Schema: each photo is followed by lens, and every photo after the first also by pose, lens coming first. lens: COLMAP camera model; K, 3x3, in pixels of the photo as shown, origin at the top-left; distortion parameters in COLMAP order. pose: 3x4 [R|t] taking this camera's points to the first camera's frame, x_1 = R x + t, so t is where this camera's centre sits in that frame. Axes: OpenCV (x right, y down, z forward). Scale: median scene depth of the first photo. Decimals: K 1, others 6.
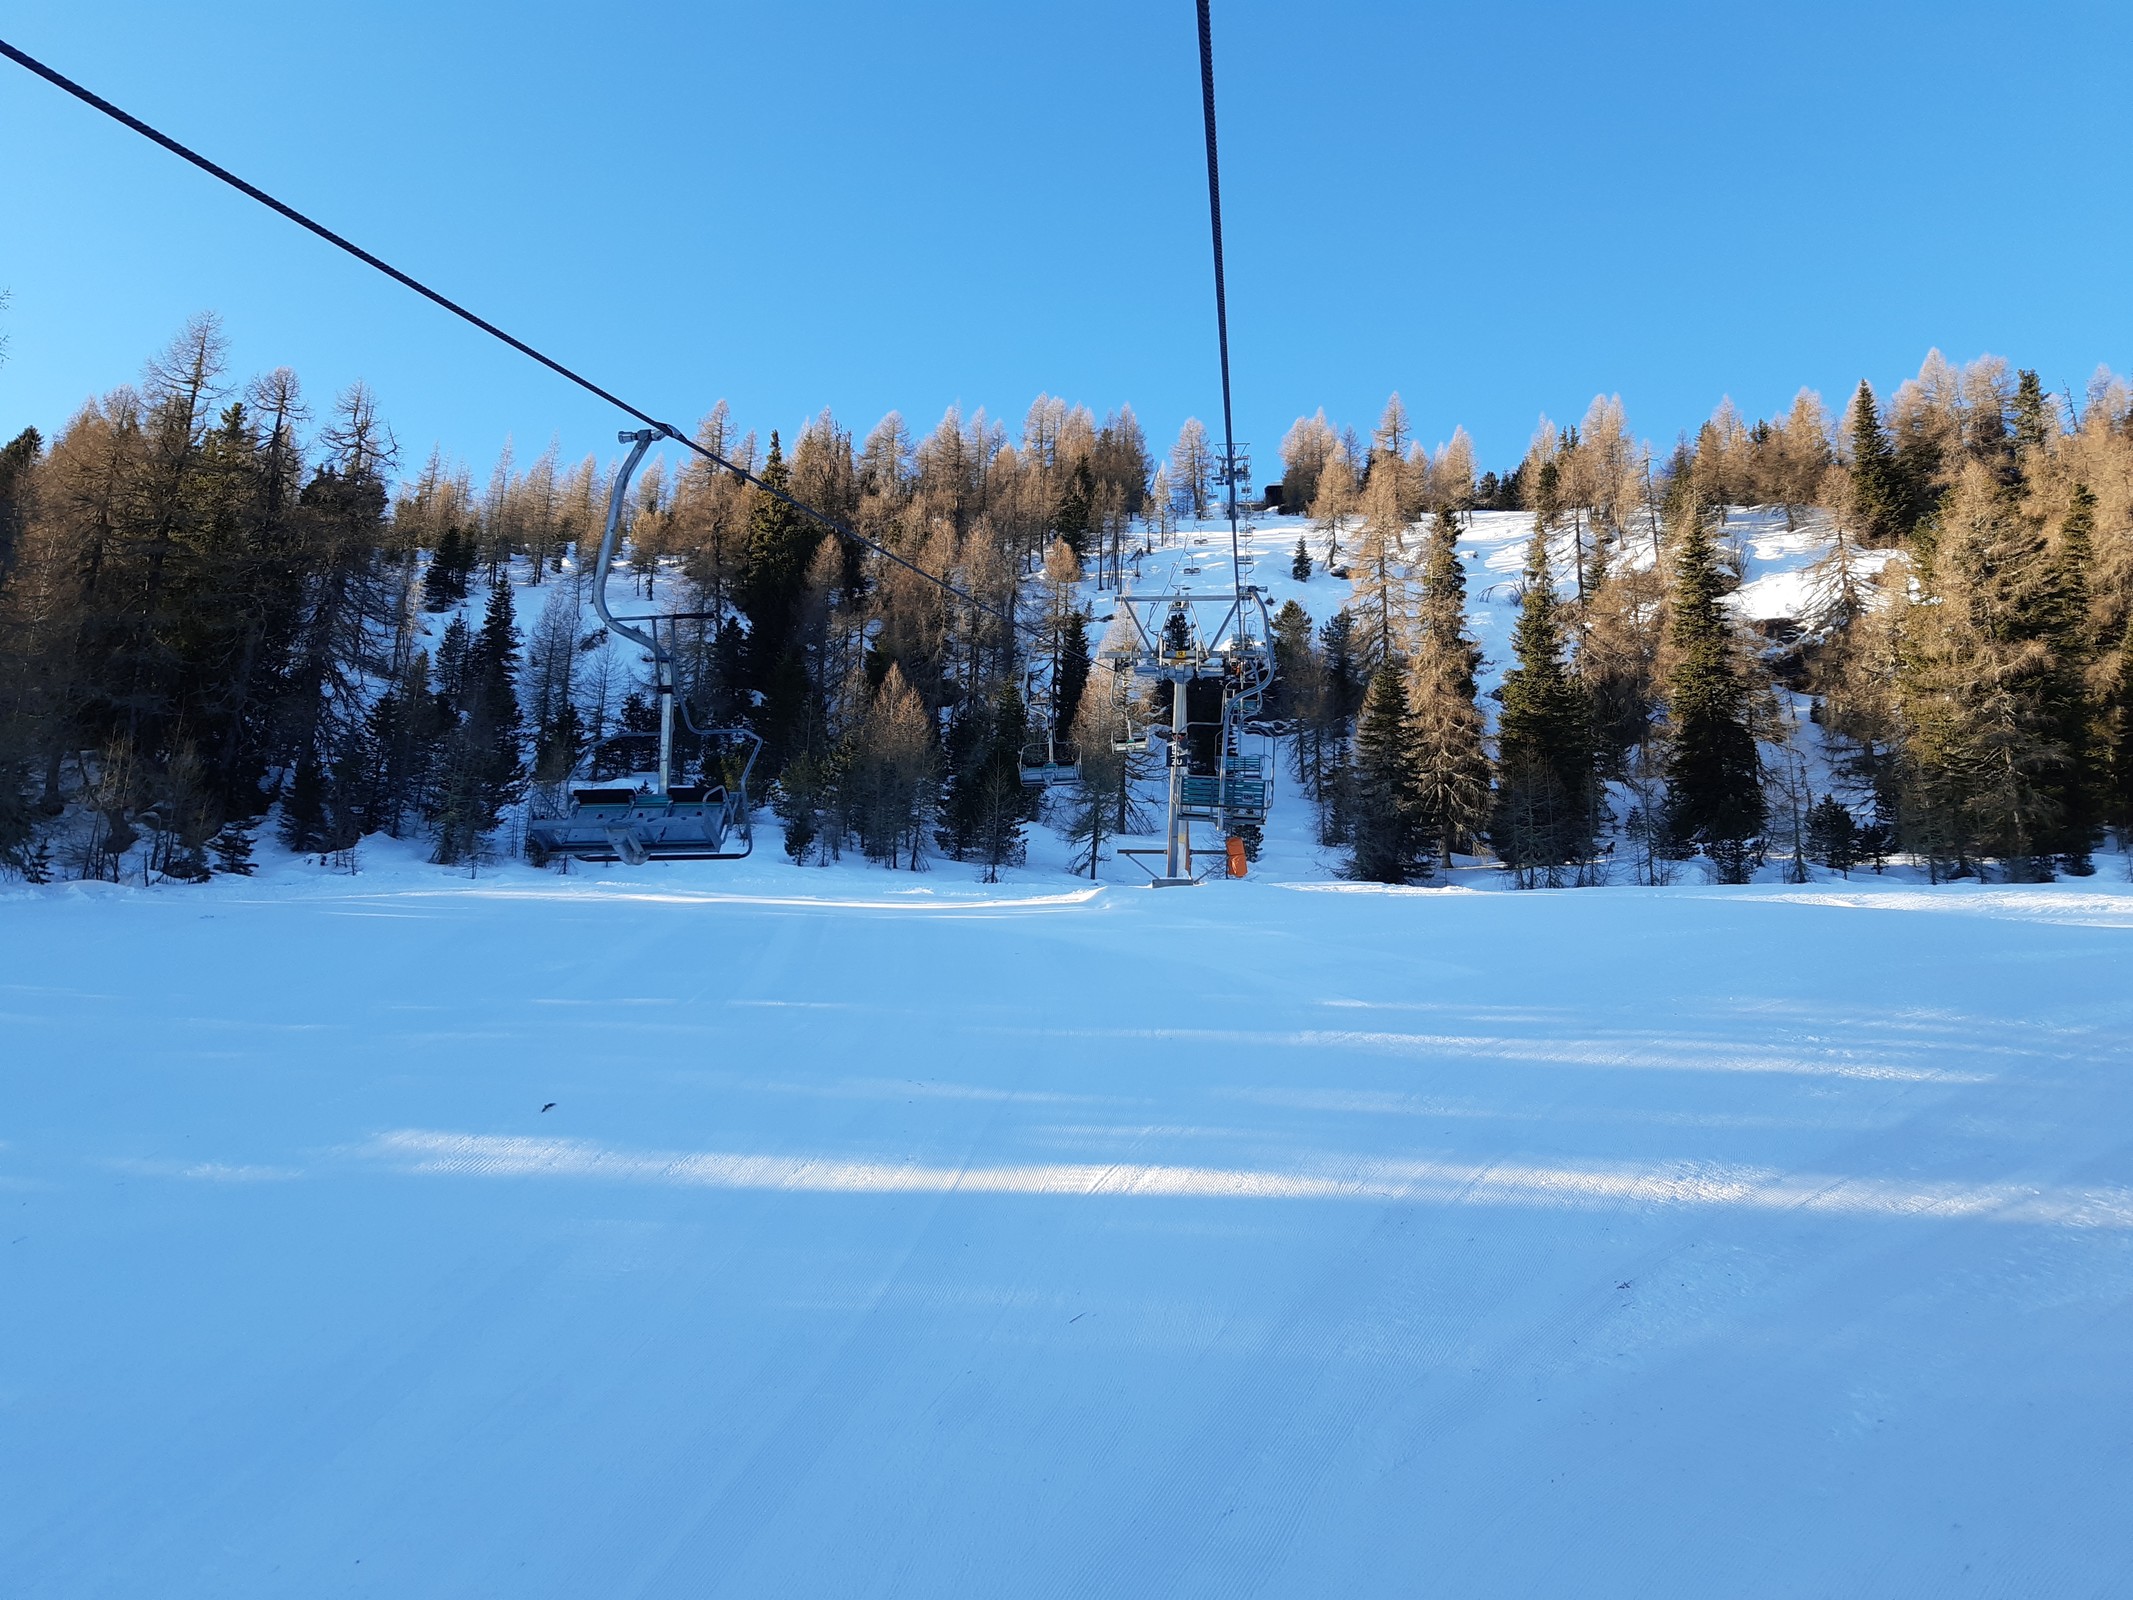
lens RADIAL K [[1644.1, 0, 1065.8], [0, 1644.1, 788.2], [0, 0, 1]] dist [0.060079, -0.102116]
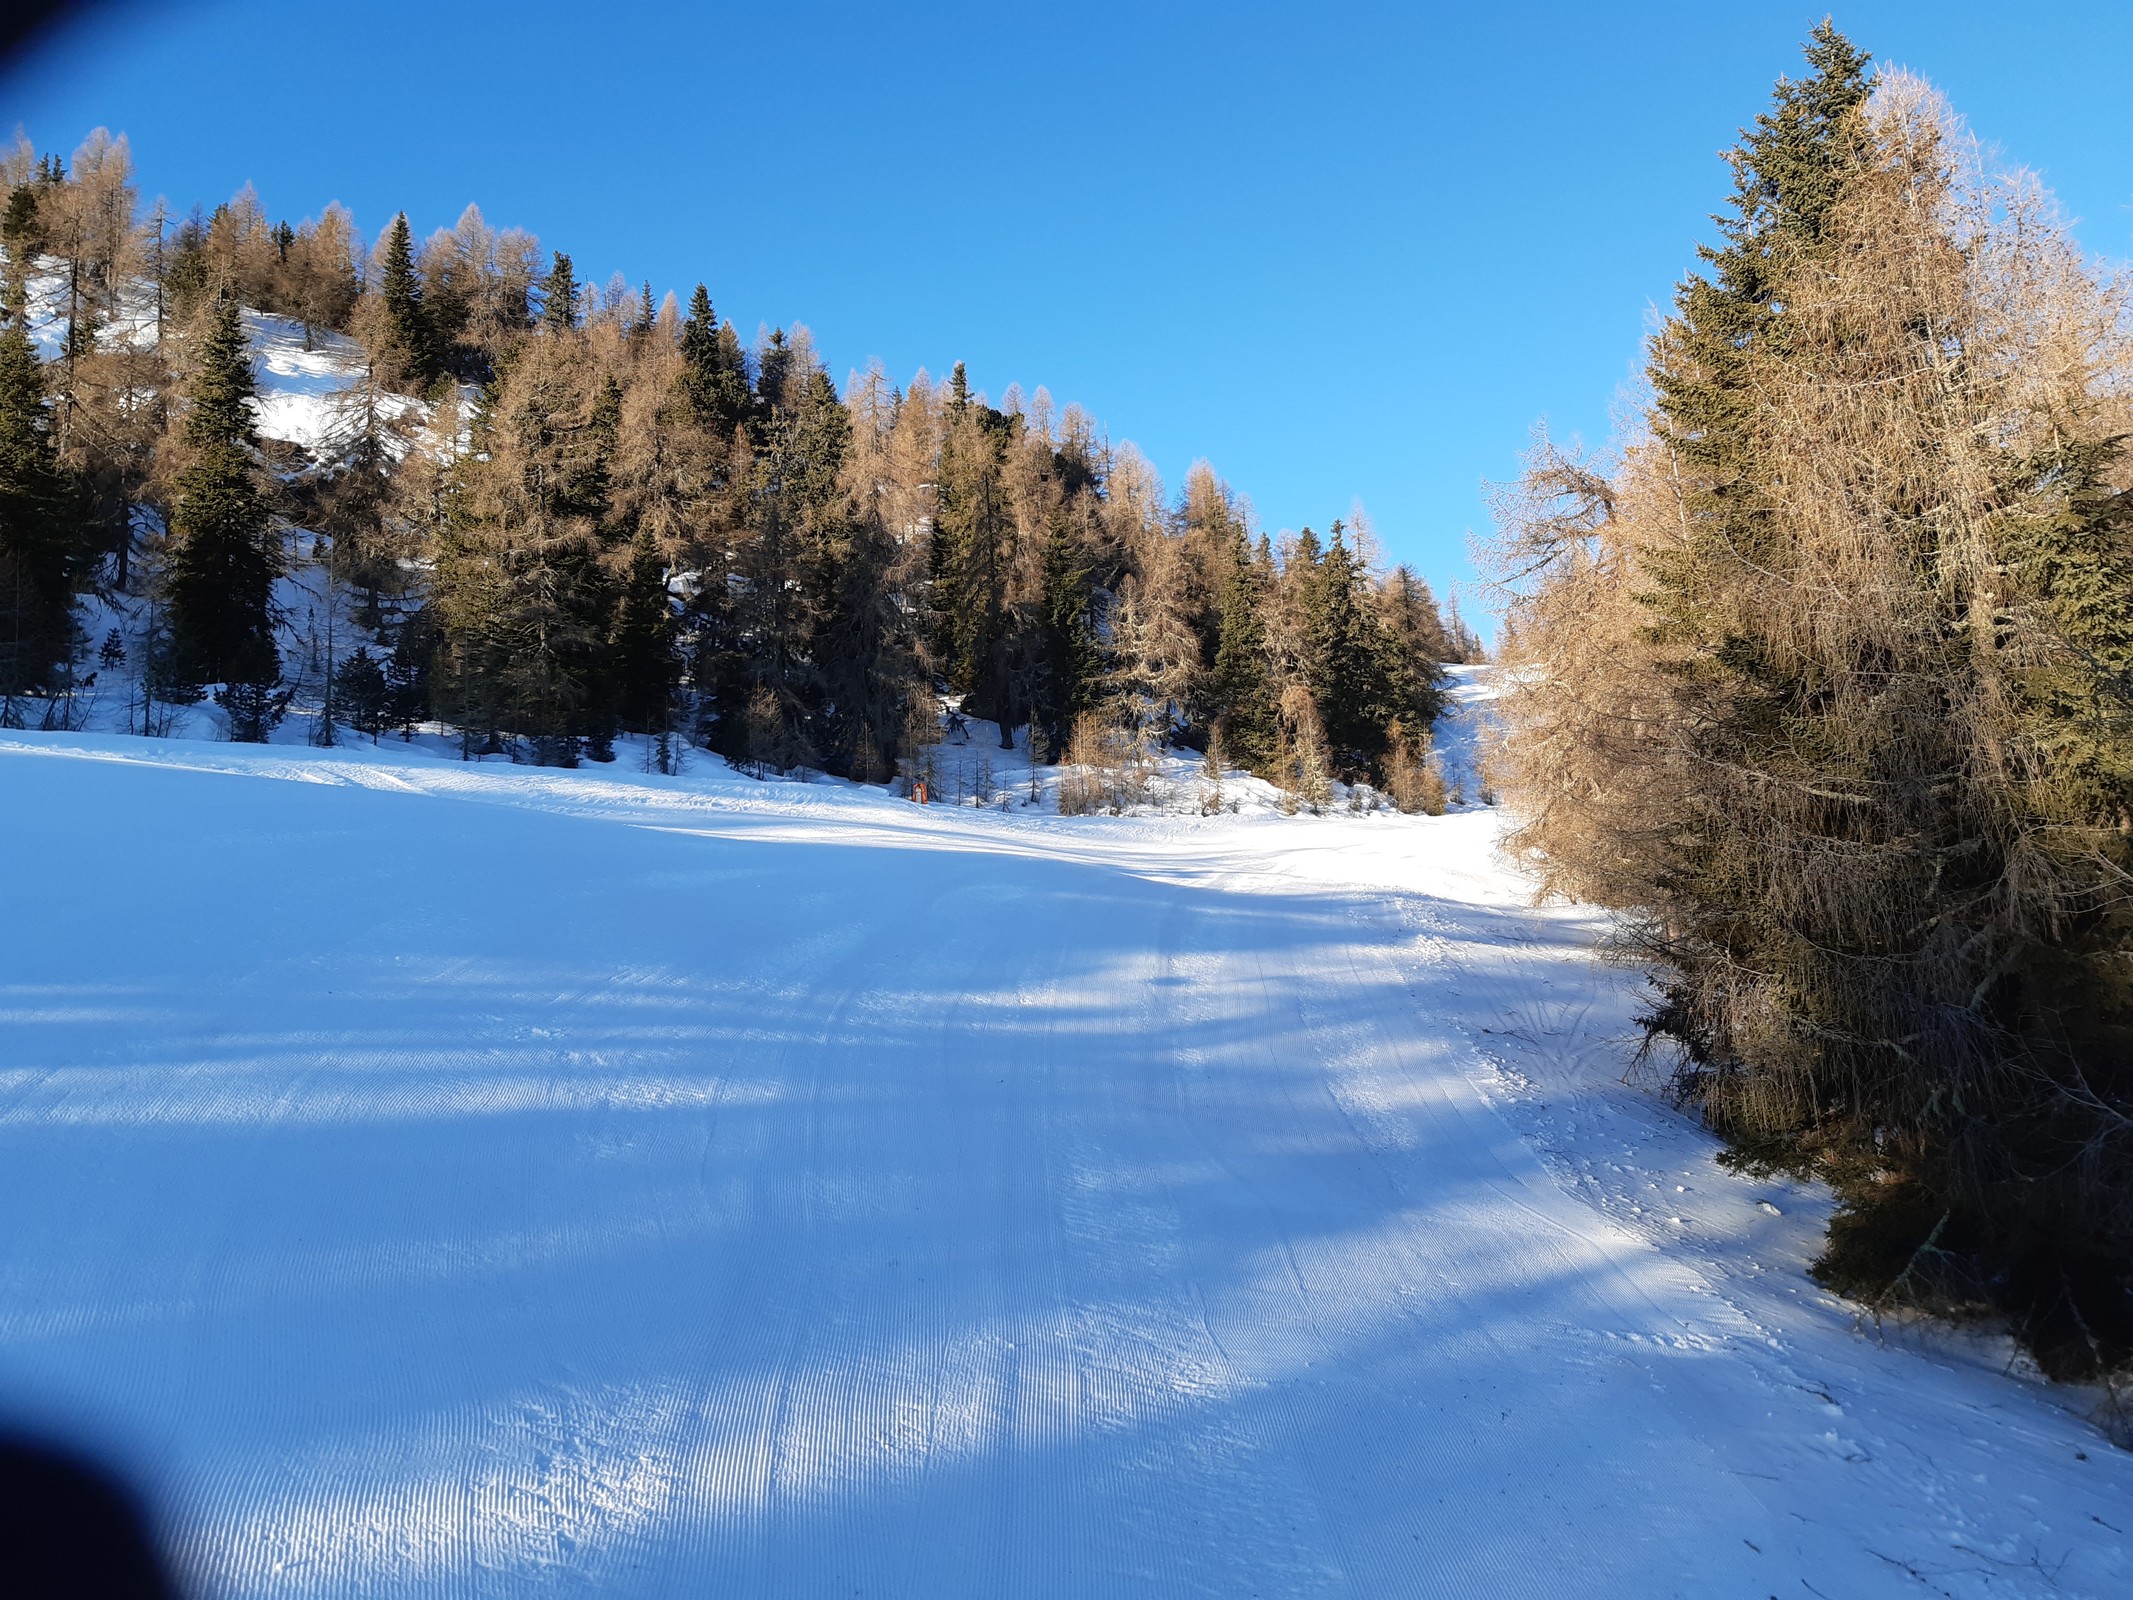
lens RADIAL K [[1644.1, 0, 1065.8], [0, 1644.1, 788.2], [0, 0, 1]] dist [0.060079, -0.102116]
pose [[0.632363, 0.062806, 0.772122, 0.014688], [-0.135718, 0.990275, 0.030601, 0.000013], [-0.762691, -0.124142, 0.634737, 0.115641]]
